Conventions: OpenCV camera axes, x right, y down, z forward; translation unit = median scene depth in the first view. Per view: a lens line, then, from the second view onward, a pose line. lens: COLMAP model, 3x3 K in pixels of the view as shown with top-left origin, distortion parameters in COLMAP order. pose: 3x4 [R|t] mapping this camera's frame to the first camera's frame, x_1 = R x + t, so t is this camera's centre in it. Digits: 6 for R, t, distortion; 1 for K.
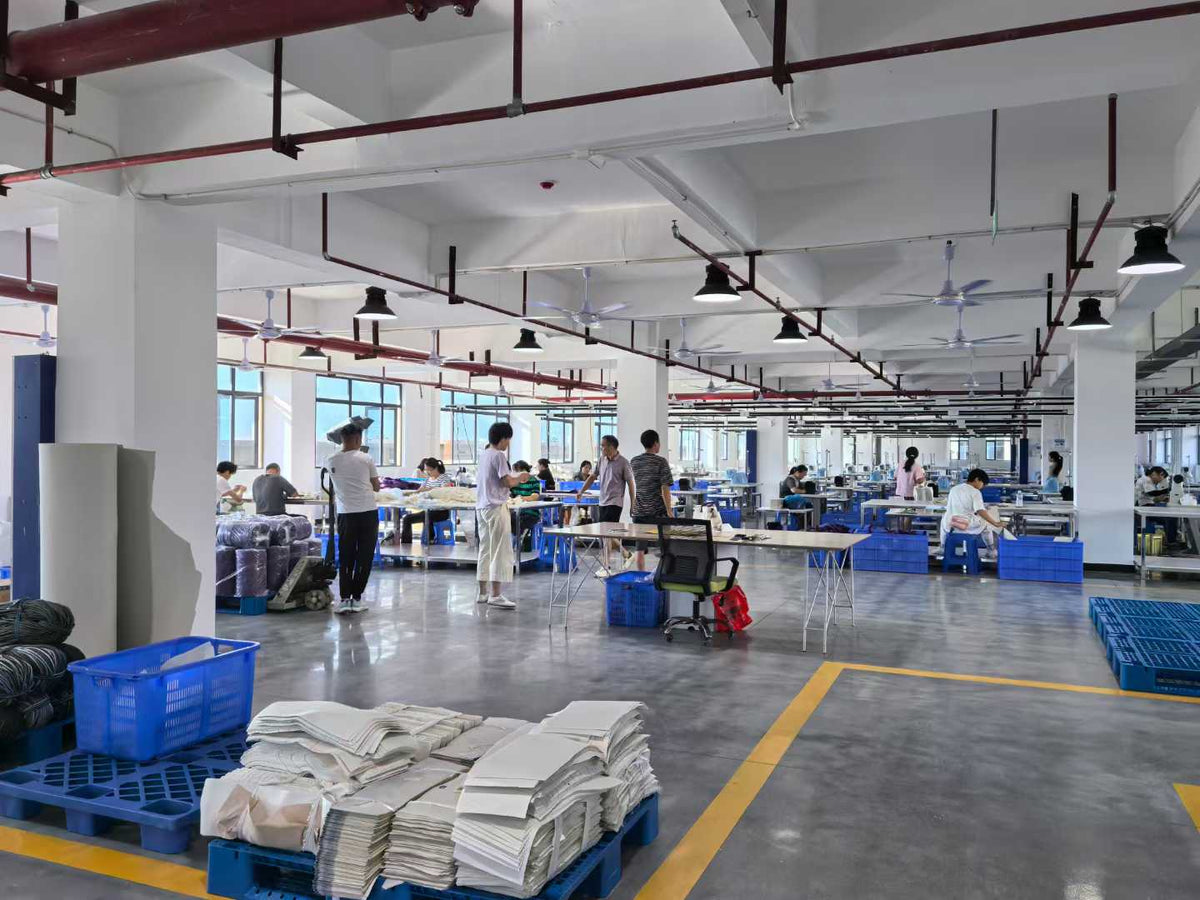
lens RADIAL K [[940.0, 0, 600.0], [0, 940.0, 450.0], [0, 0, 1]] dist [0.084124, -0.092501]
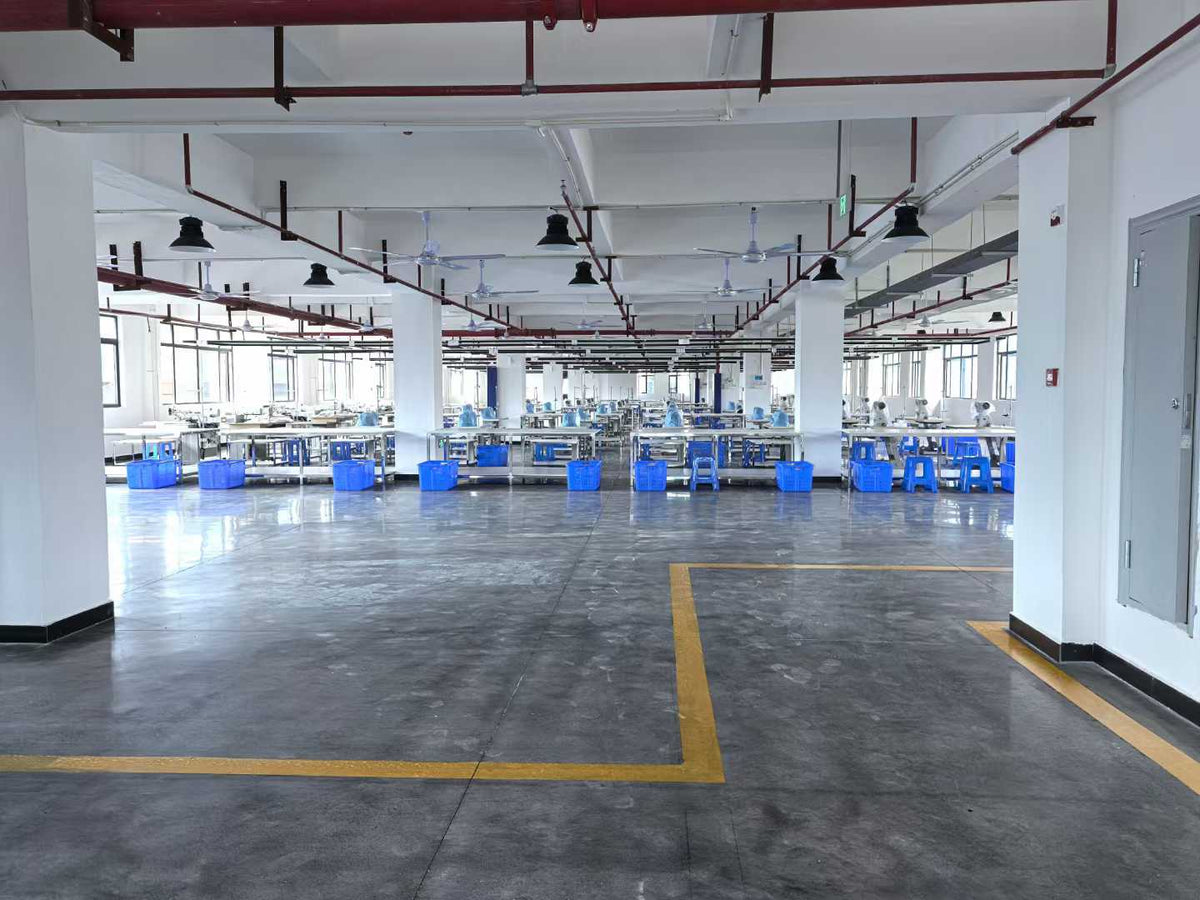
lens RADIAL K [[940.0, 0, 600.0], [0, 940.0, 450.0], [0, 0, 1]] dist [0.084124, -0.092501]
pose [[0.946019, -0.031929, 0.322536, -0.127830], [0.010002, 0.997538, 0.069412, -0.001010], [-0.323958, -0.062439, 0.944009, -0.044834]]
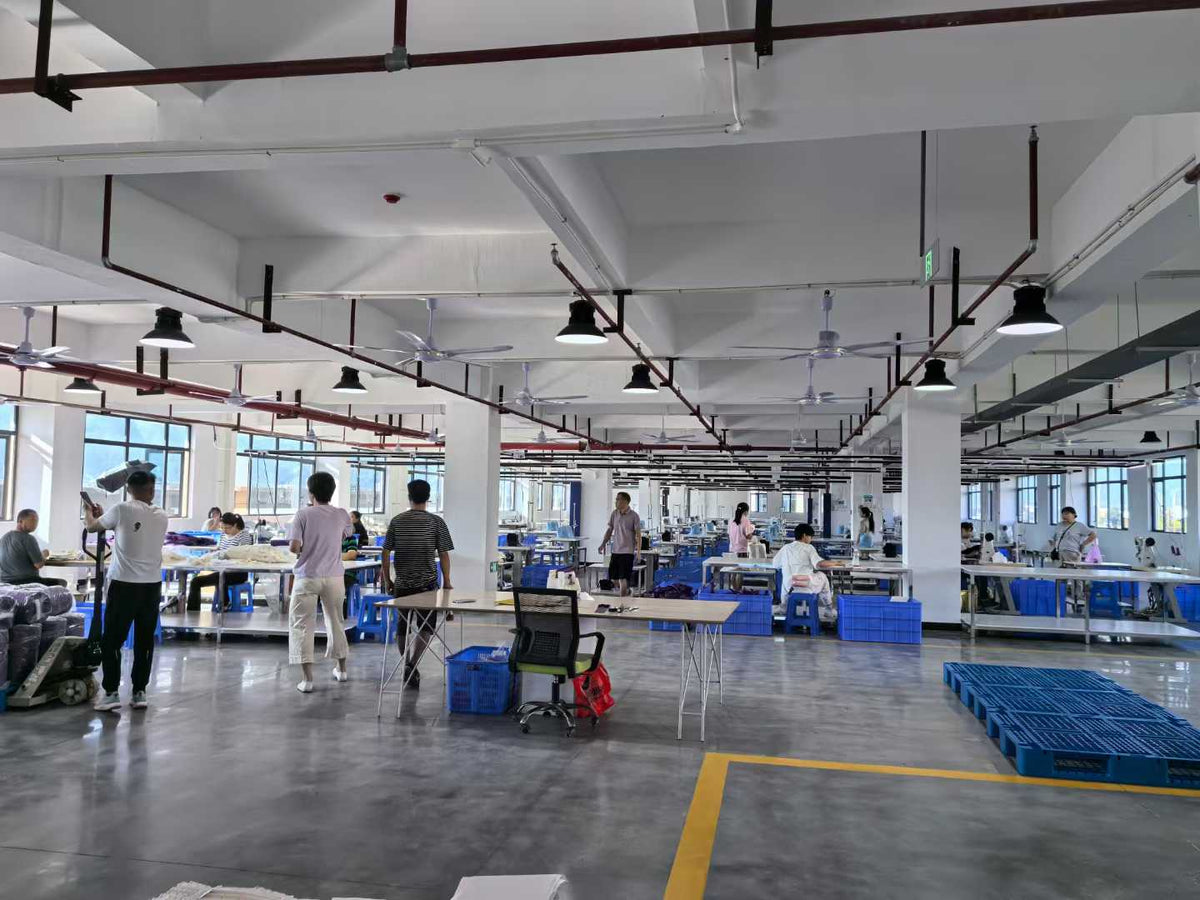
lens RADIAL K [[940.0, 0, 600.0], [0, 940.0, 450.0], [0, 0, 1]] dist [0.084124, -0.092501]
pose [[0.979052, 0.021782, 0.202442, -0.025394], [-0.011312, 0.998545, -0.052732, -0.005969], [-0.203296, 0.049338, 0.977873, 0.083655]]
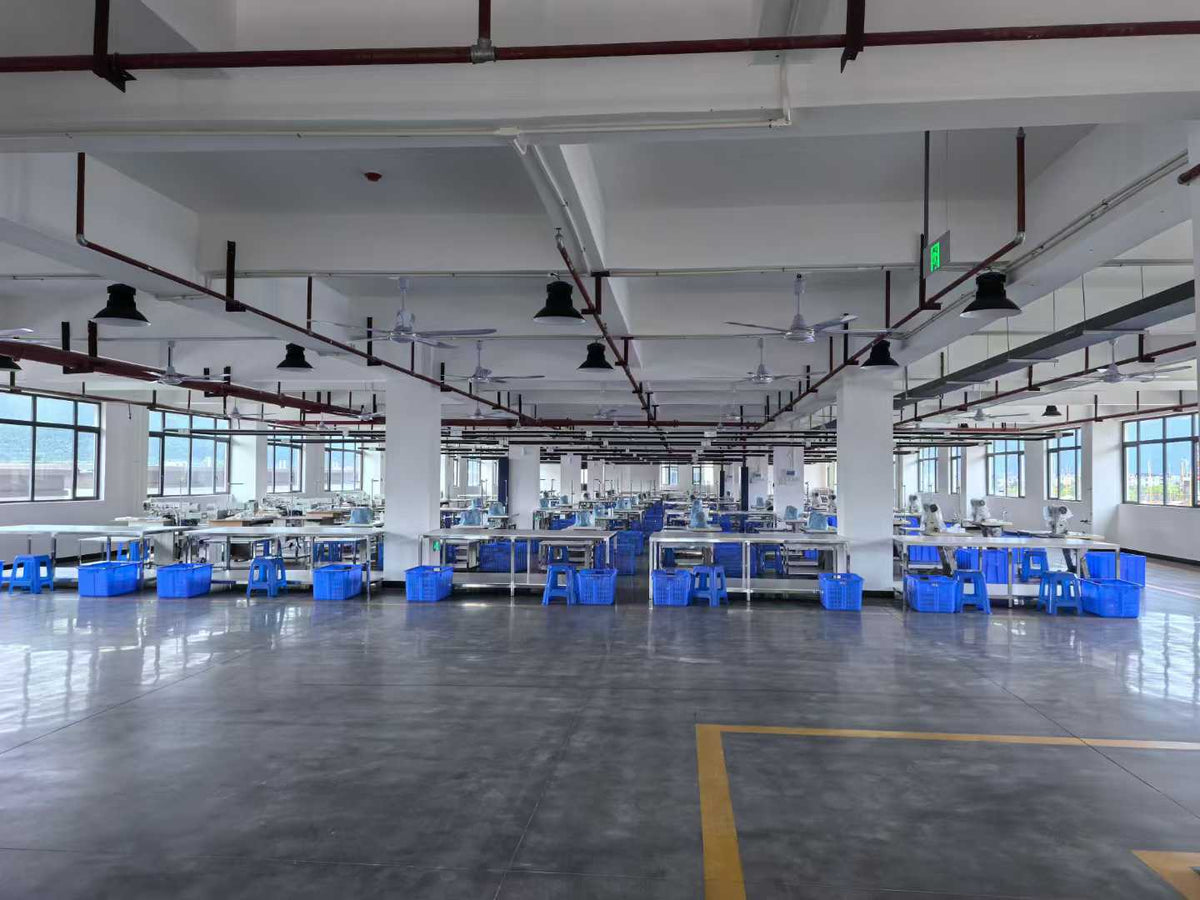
lens RADIAL K [[940.0, 0, 600.0], [0, 940.0, 450.0], [0, 0, 1]] dist [0.084124, -0.092501]
pose [[0.953766, 0.007526, 0.300456, -0.072485], [0.000143, 0.999675, -0.025494, -0.009914], [-0.300550, 0.024358, 0.953455, 0.089112]]
